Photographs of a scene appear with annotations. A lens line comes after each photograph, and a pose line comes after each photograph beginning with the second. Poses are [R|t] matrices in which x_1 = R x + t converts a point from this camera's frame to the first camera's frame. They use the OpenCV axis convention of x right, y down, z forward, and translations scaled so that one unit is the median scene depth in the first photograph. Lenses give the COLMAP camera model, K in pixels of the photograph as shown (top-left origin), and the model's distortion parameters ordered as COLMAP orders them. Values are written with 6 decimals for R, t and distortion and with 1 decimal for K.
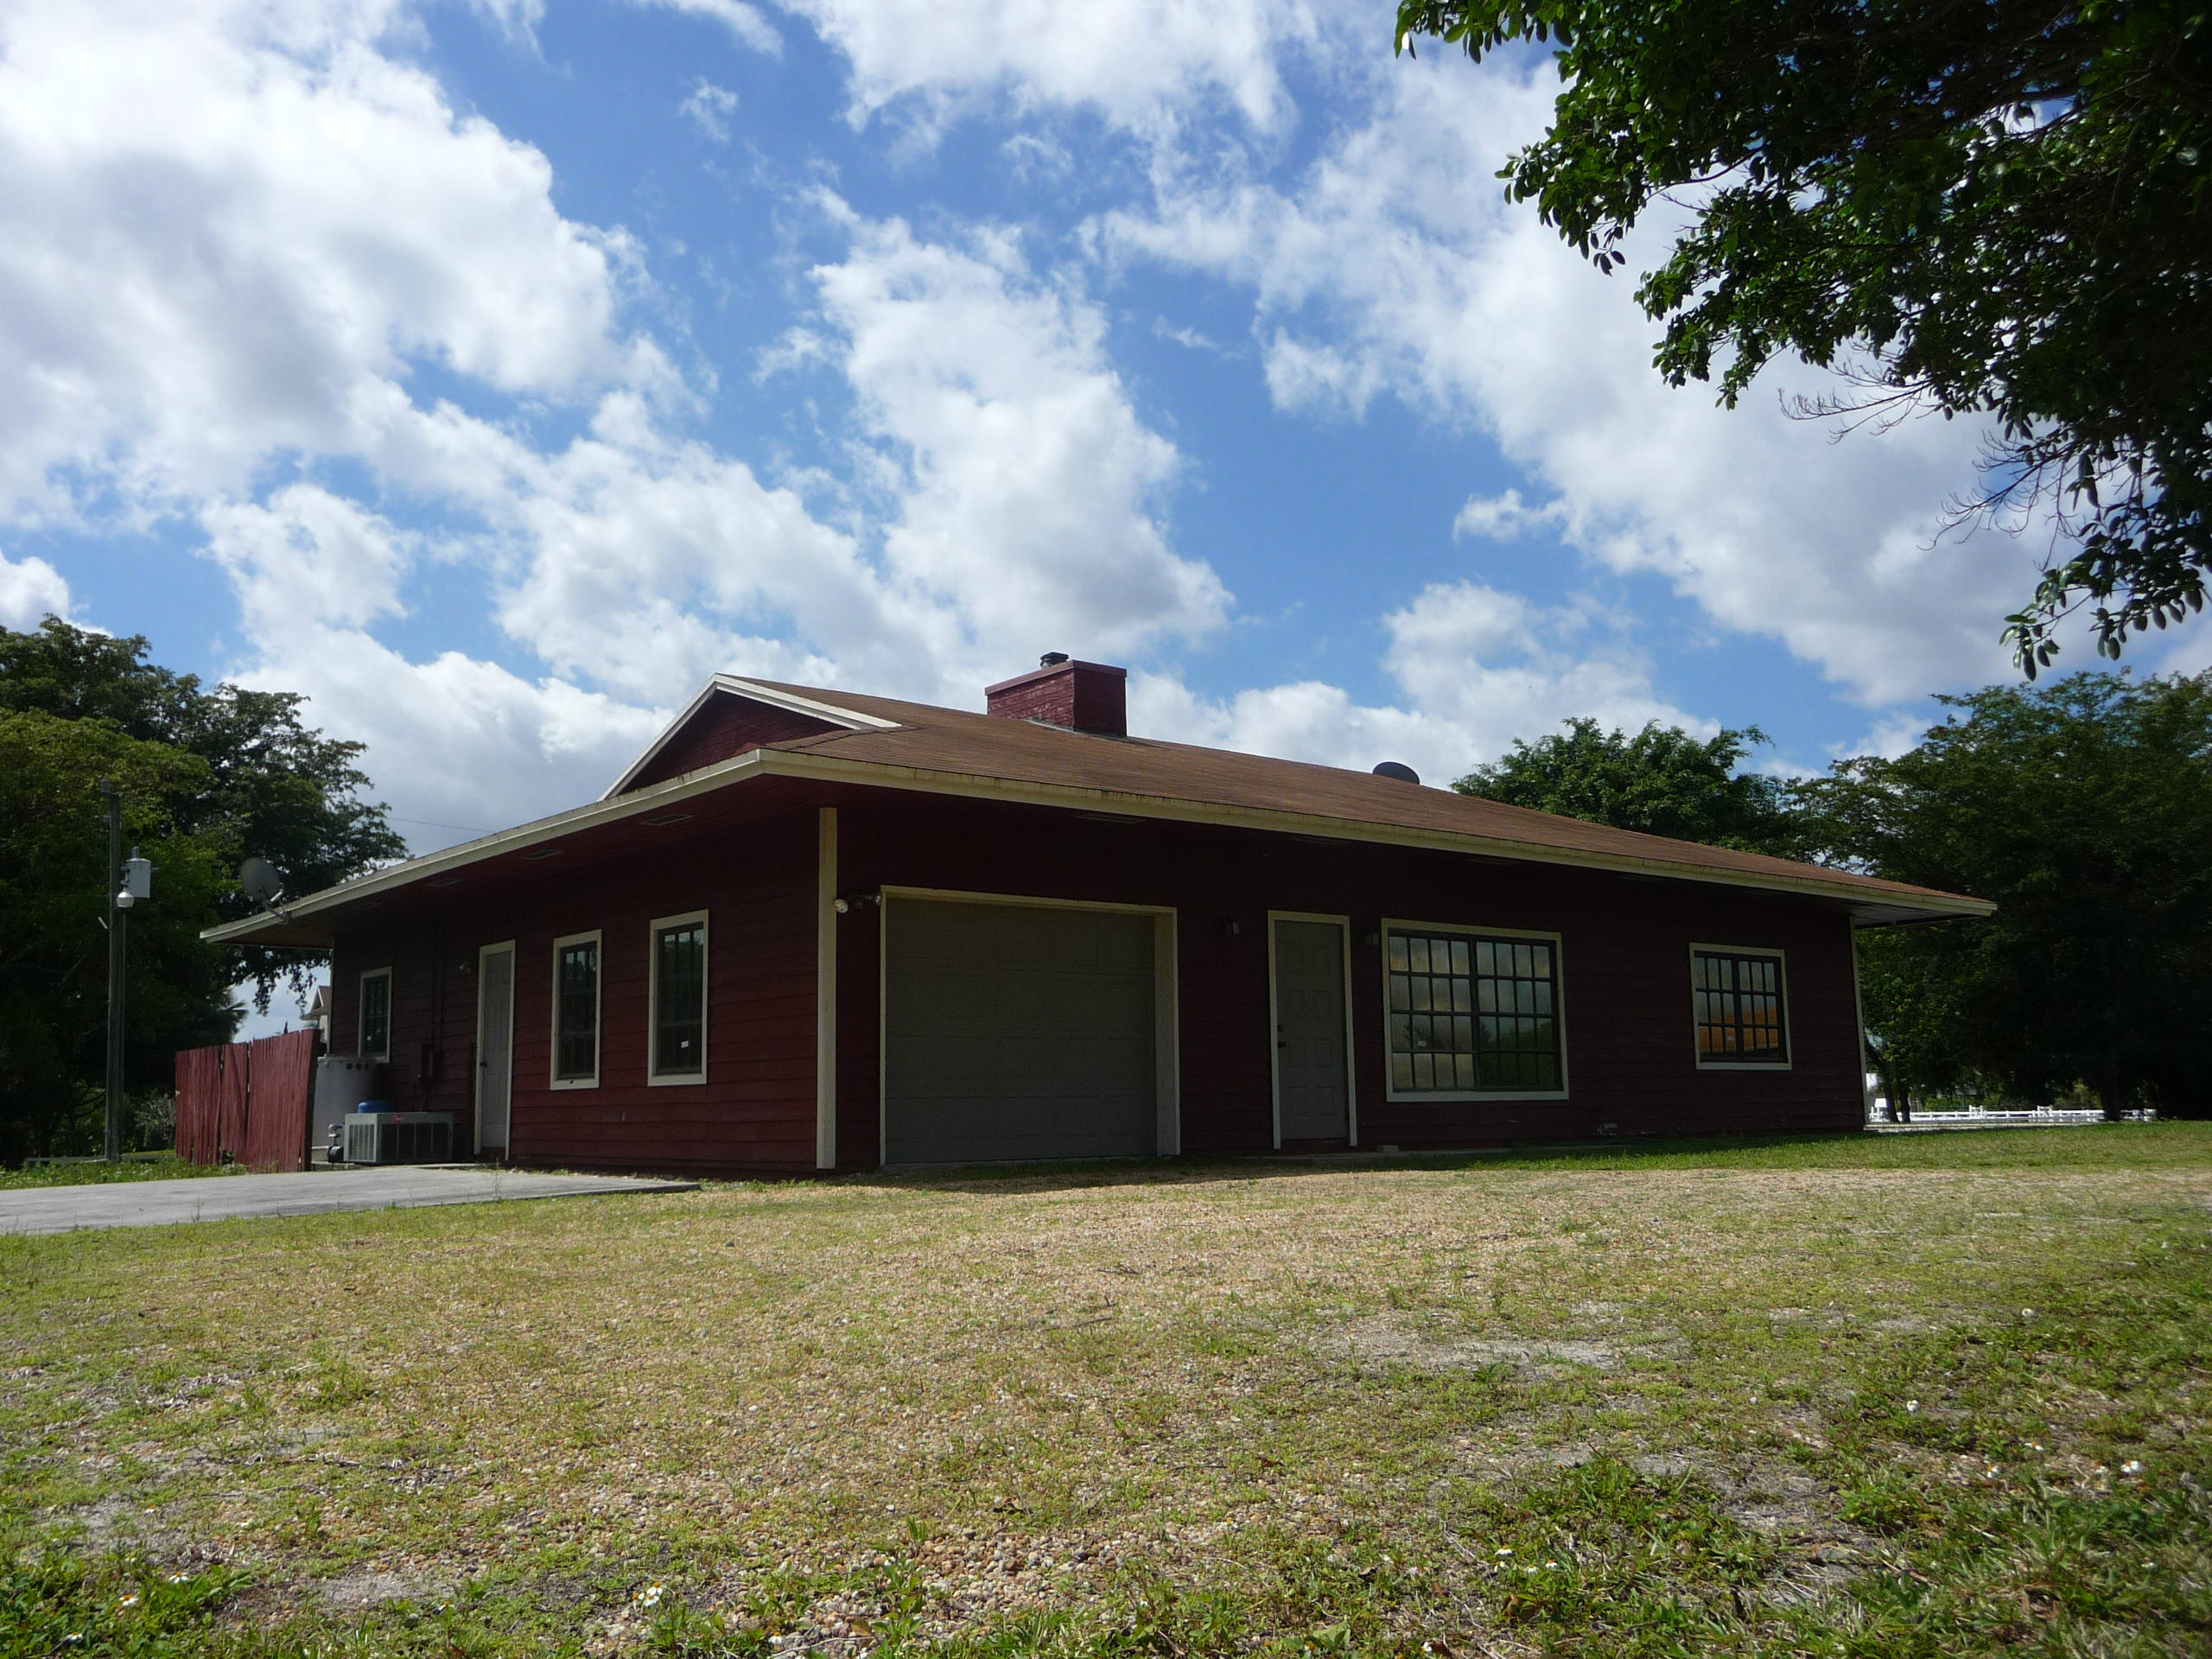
lens RADIAL K [[1728.7, 0, 1063.1], [0, 1728.7, 842.6], [0, 0, 1]] dist [-0.001972, 0.002924]
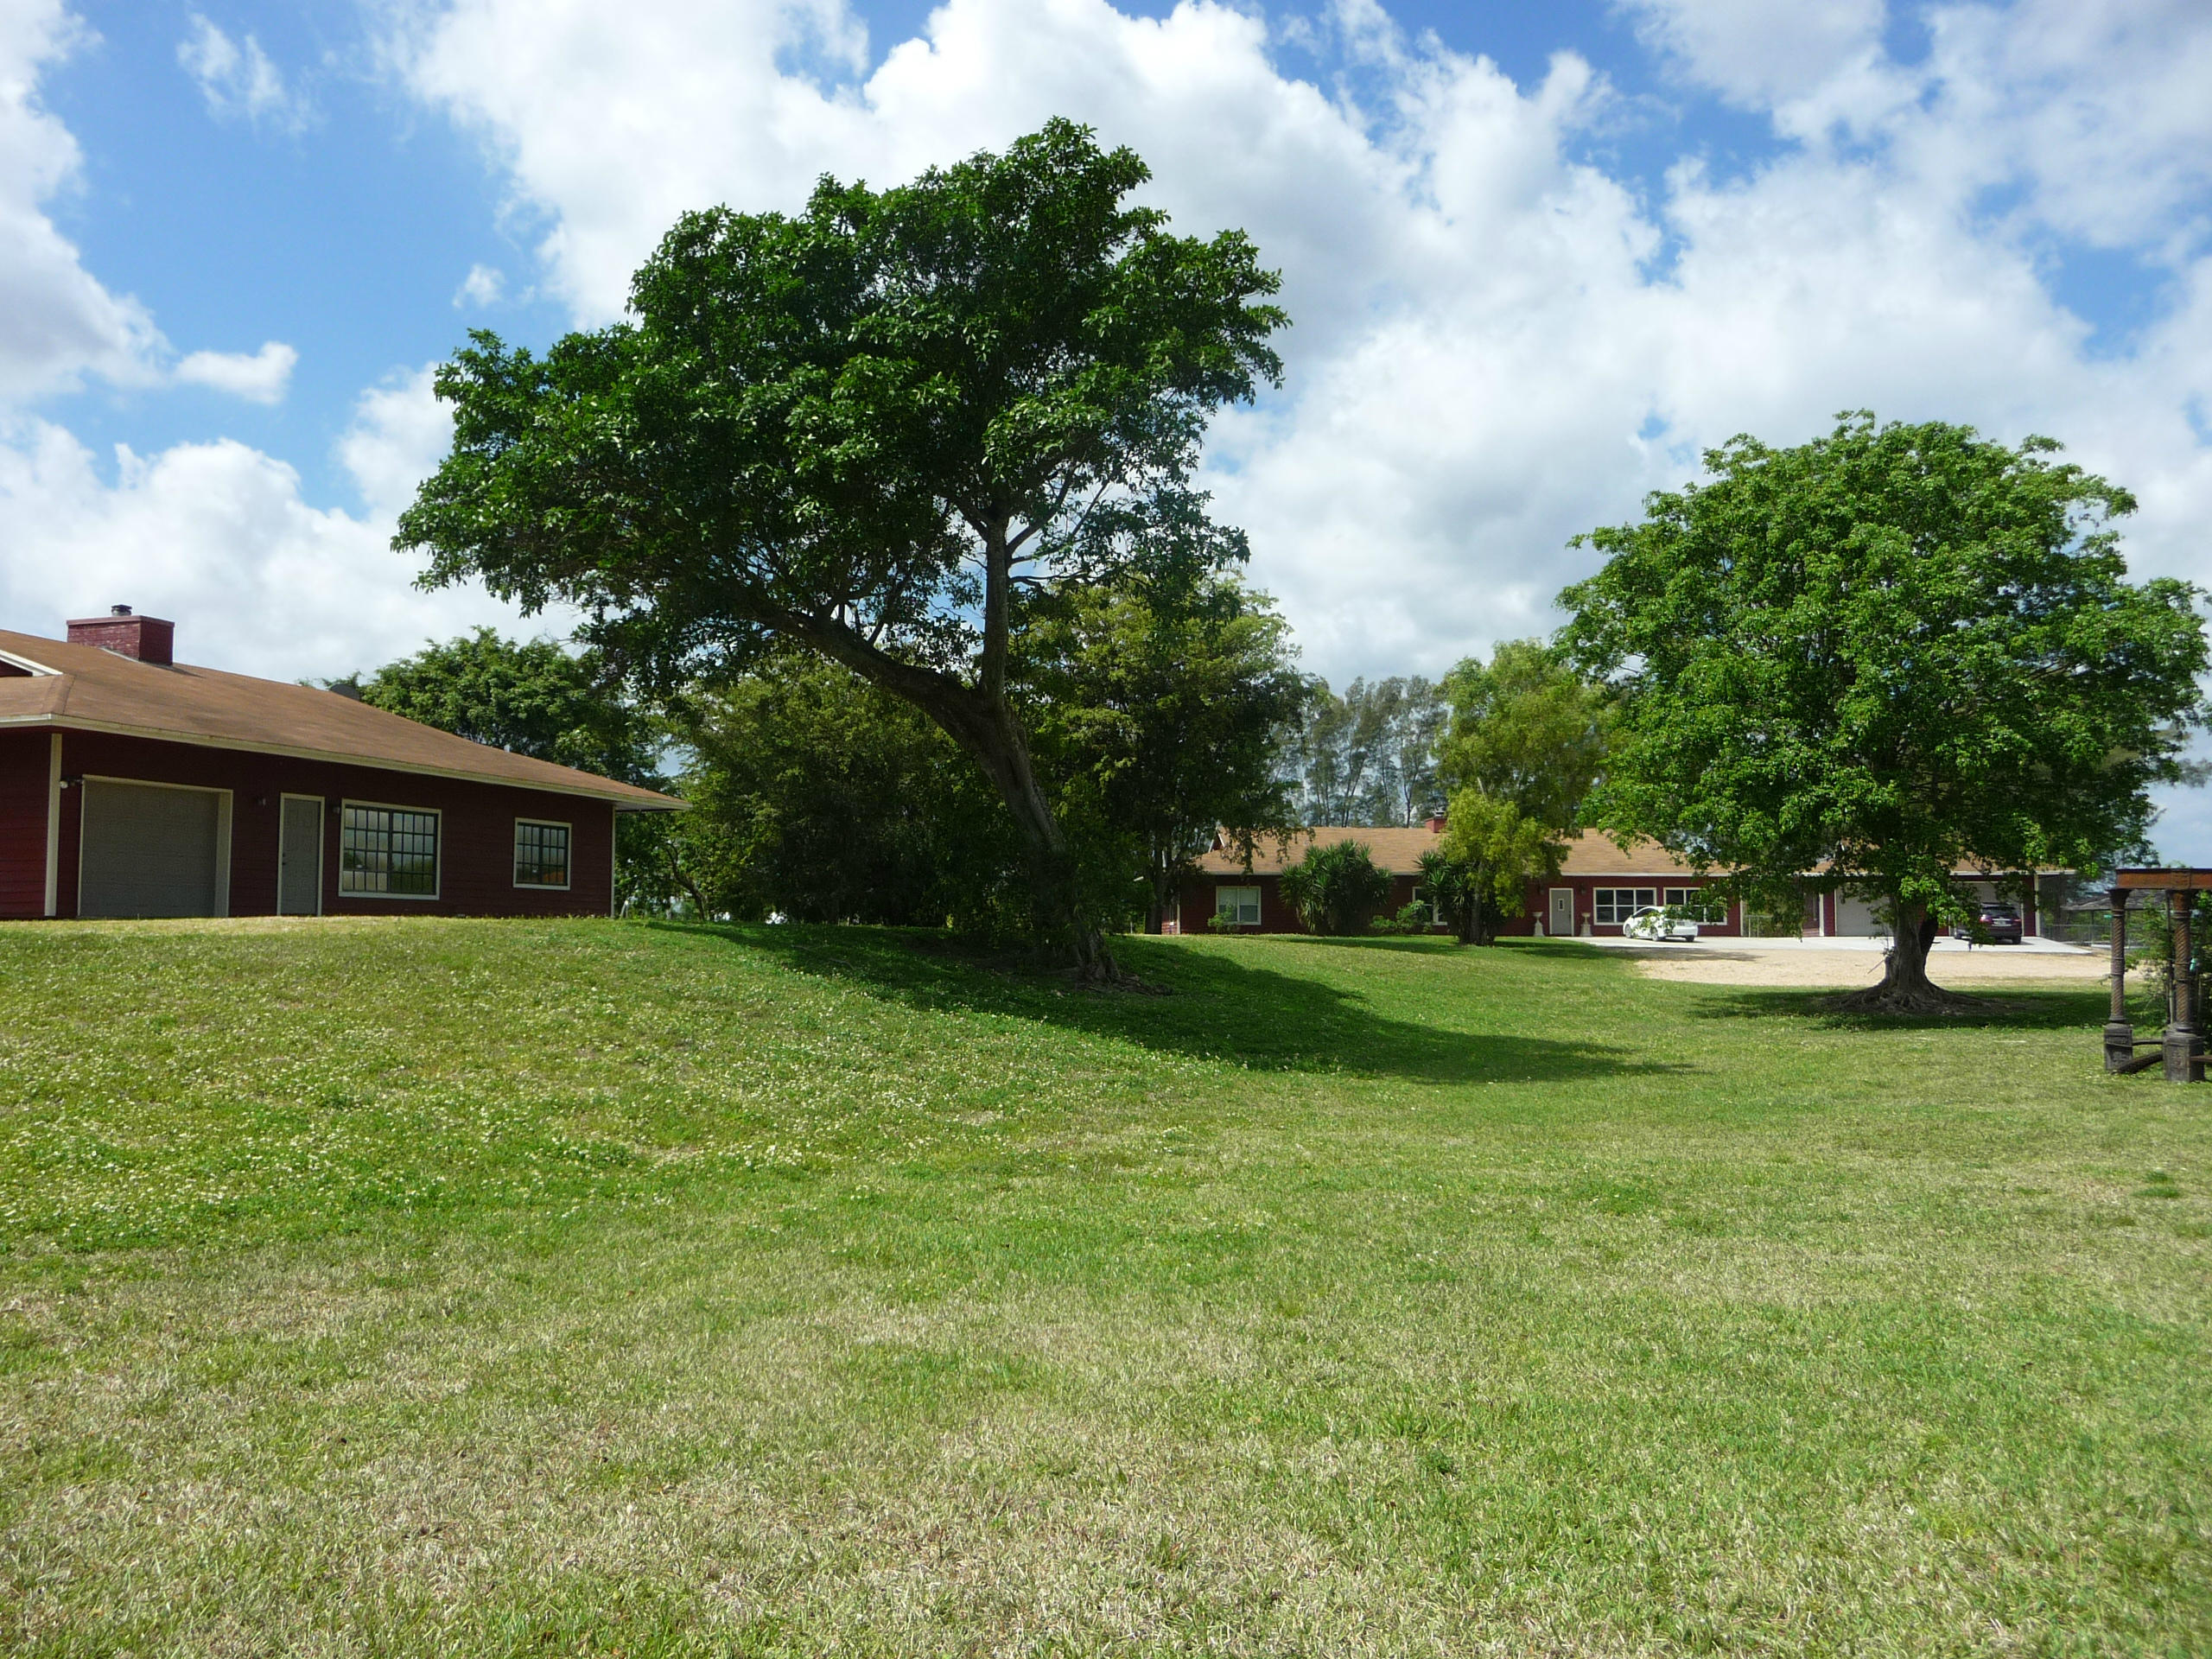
lens RADIAL K [[1728.7, 0, 1063.1], [0, 1728.7, 842.6], [0, 0, 1]] dist [-0.001972, 0.002924]
pose [[0.817010, 0.049404, 0.574503, -0.221459], [-0.103920, 0.992625, 0.062426, -0.094689], [-0.567182, -0.110705, 0.816119, -0.859414]]
